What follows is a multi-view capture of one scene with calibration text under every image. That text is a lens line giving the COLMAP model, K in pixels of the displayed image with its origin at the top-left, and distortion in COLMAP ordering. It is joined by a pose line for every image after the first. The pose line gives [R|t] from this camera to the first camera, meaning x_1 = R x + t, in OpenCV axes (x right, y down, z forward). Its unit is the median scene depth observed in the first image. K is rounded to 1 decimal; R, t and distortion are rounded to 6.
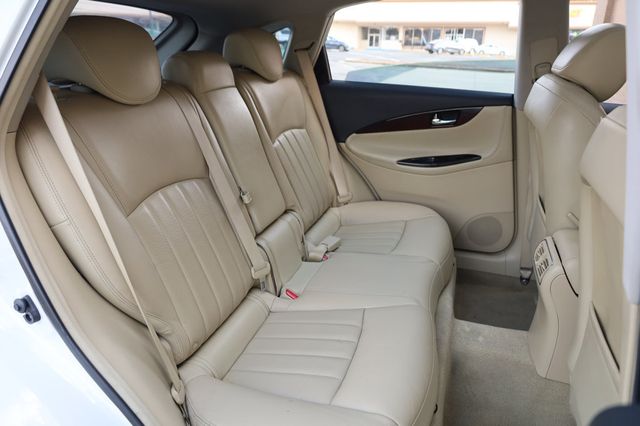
lens RADIAL K [[441.6, 0, 320.0], [0, 441.6, 213.0], [0, 0, 1]] dist [0.000438, 0.001353]
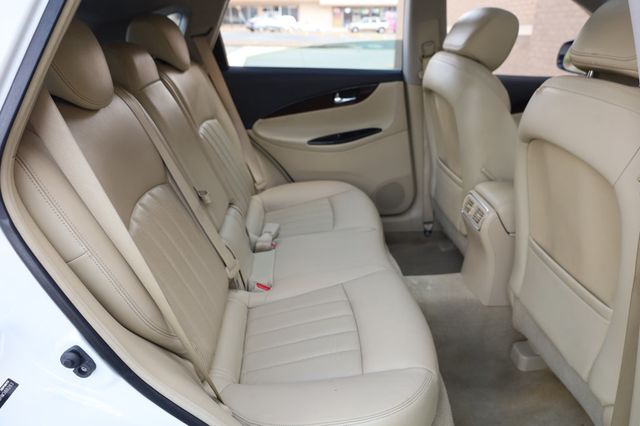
lens RADIAL K [[441.6, 0, 320.0], [0, 441.6, 213.0], [0, 0, 1]] dist [0.000438, 0.001353]
pose [[0.927952, -0.165365, 0.334006, -0.179403], [0.151175, 0.986149, 0.068237, -0.019687], [-0.340664, -0.012827, 0.940098, 0.015854]]
